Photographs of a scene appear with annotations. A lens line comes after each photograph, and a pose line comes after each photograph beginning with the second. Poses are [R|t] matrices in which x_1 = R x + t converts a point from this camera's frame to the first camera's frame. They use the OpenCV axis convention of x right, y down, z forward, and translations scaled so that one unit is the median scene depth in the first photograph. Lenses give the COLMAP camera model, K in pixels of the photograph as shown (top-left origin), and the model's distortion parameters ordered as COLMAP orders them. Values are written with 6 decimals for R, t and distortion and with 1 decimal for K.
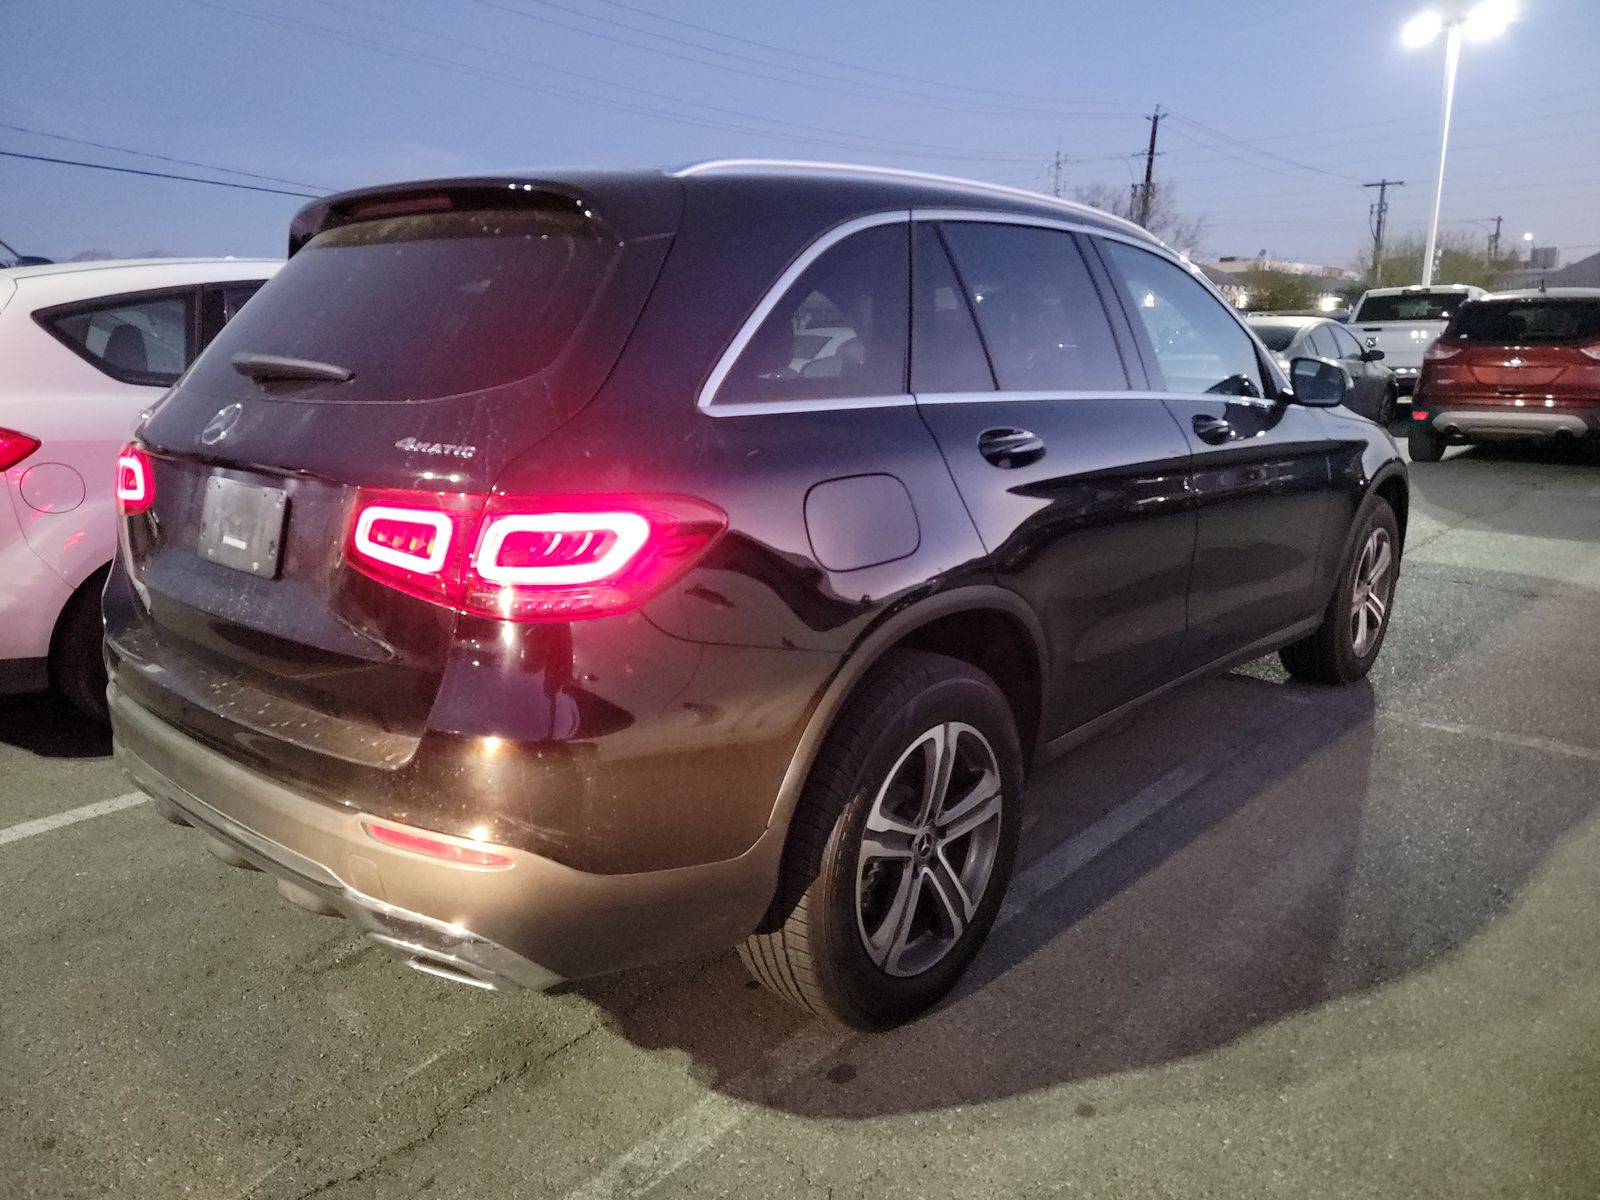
lens RADIAL K [[1128.1, 0, 804.1], [0, 1128.1, 589.7], [0, 0, 1]] dist [0.042119, -0.040282]
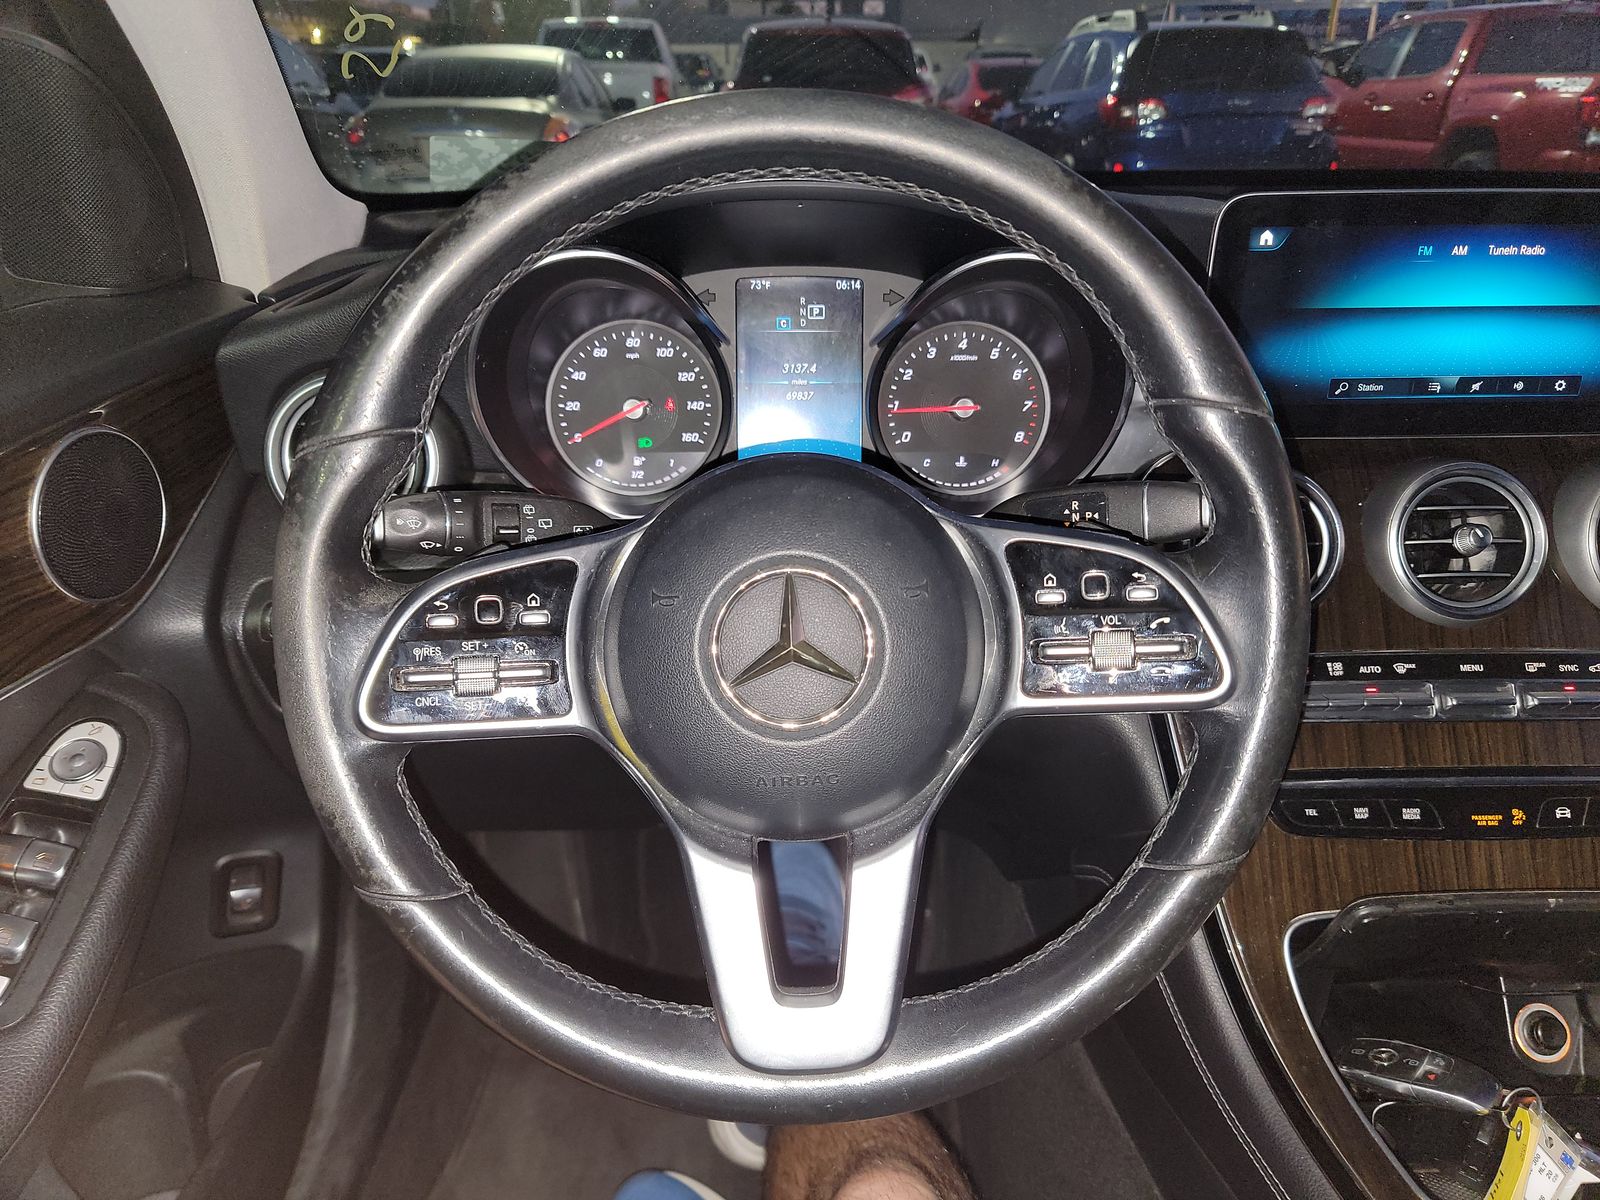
lens RADIAL K [[1128.1, 0, 804.1], [0, 1128.1, 589.7], [0, 0, 1]] dist [0.042119, -0.040282]
pose [[0.734705, -0.263743, 0.625018, 0.014295], [0.134289, 0.959642, 0.247091, -0.077506], [-0.664962, -0.097605, 0.740472, 0.384484]]
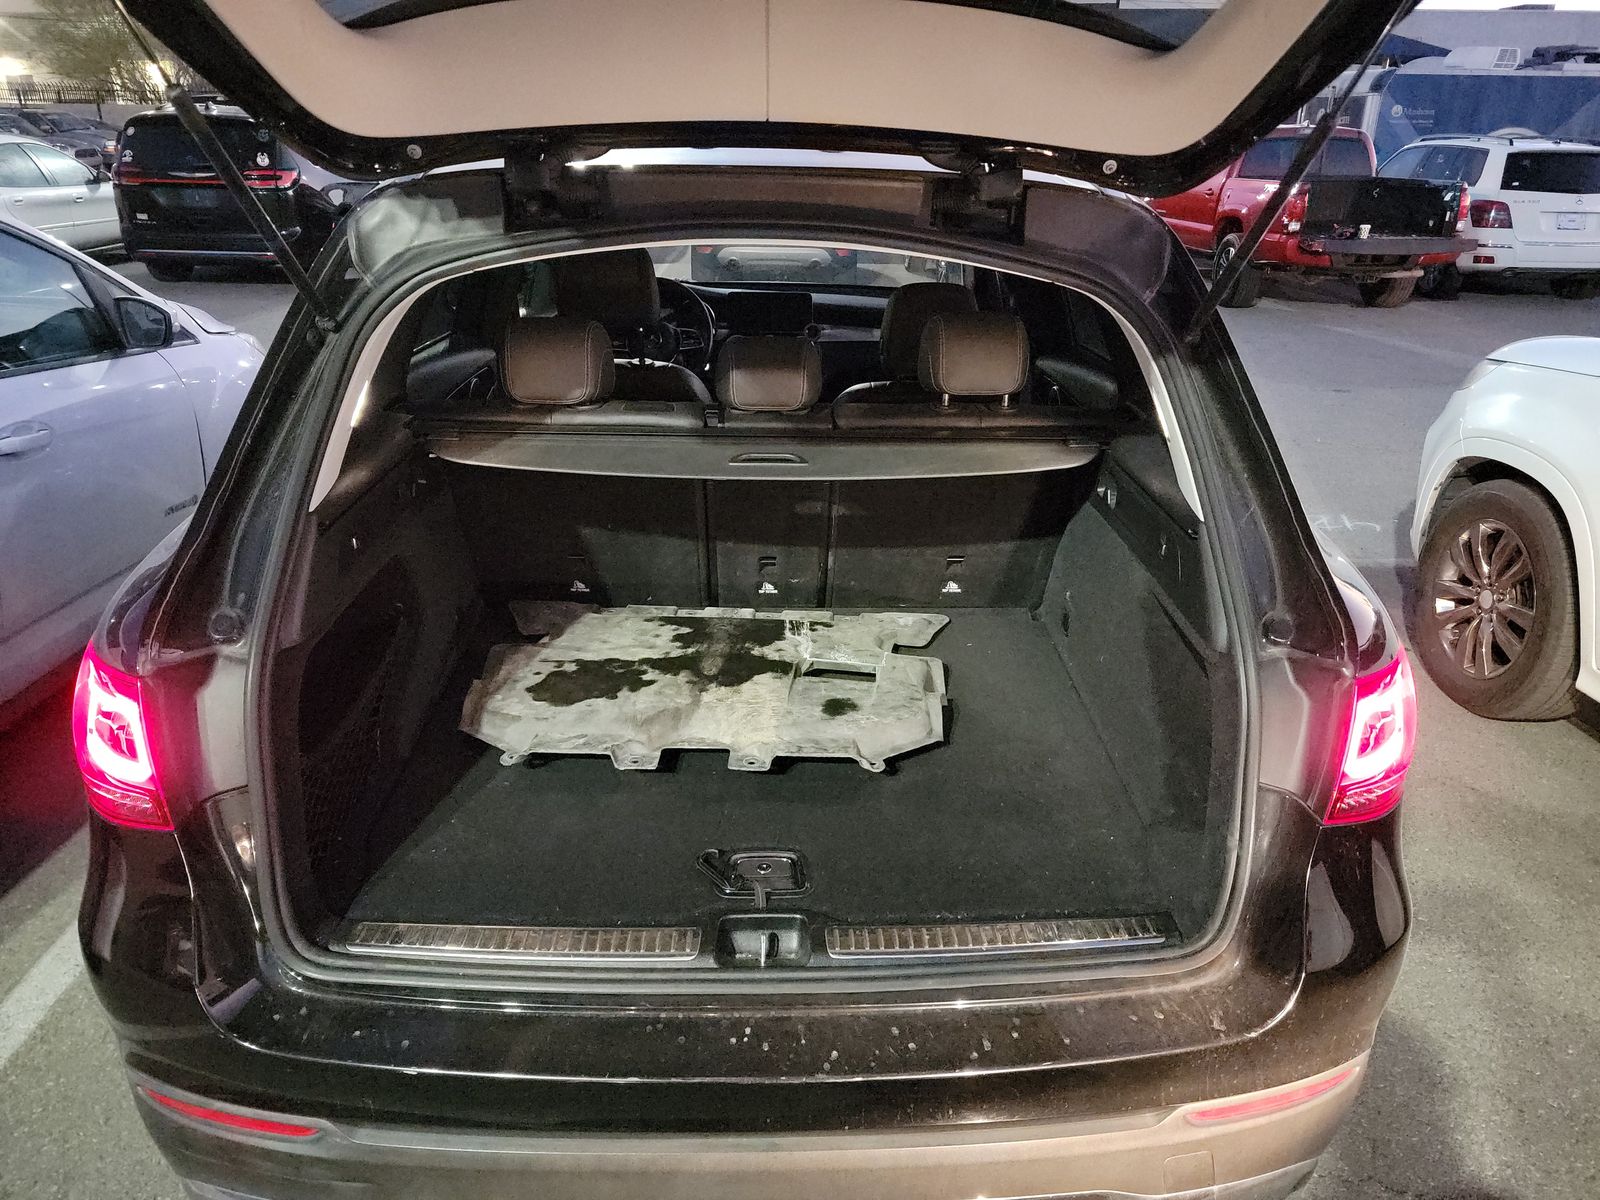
lens RADIAL K [[1106.8, 0, 818.2], [0, 1106.8, 603.6], [0, 0, 1]] dist [0.078992, -0.070492]
pose [[0.724394, -0.243571, 0.644923, -0.172689], [0.122634, 0.966112, 0.227129, -0.059208], [-0.678390, -0.085441, 0.729717, 0.113873]]
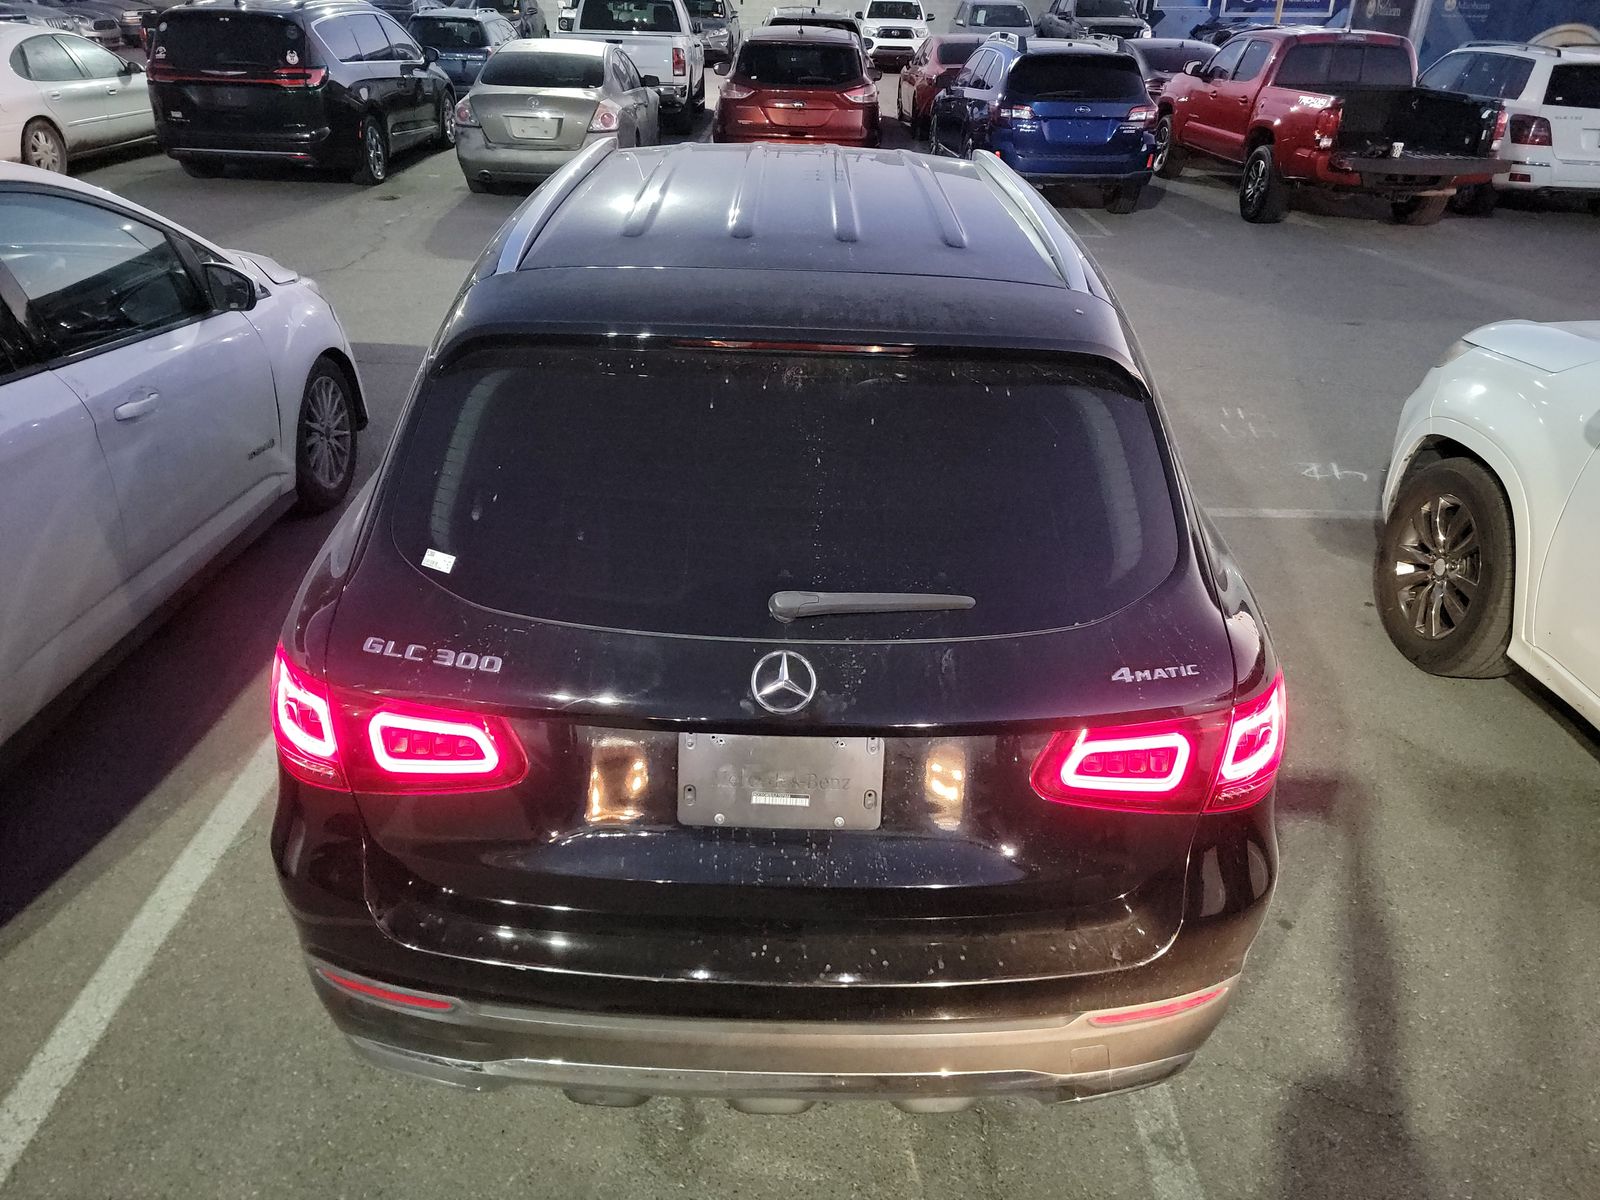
lens RADIAL K [[1114.7, 0, 800.0], [0, 1114.7, 600.0], [0, 0, 1]] dist [0.067488, -0.059843]
pose [[0.748554, -0.283427, 0.599447, -0.193679], [0.103518, 0.942909, 0.316553, -0.090635], [-0.654944, -0.174904, 0.735158, 0.085307]]
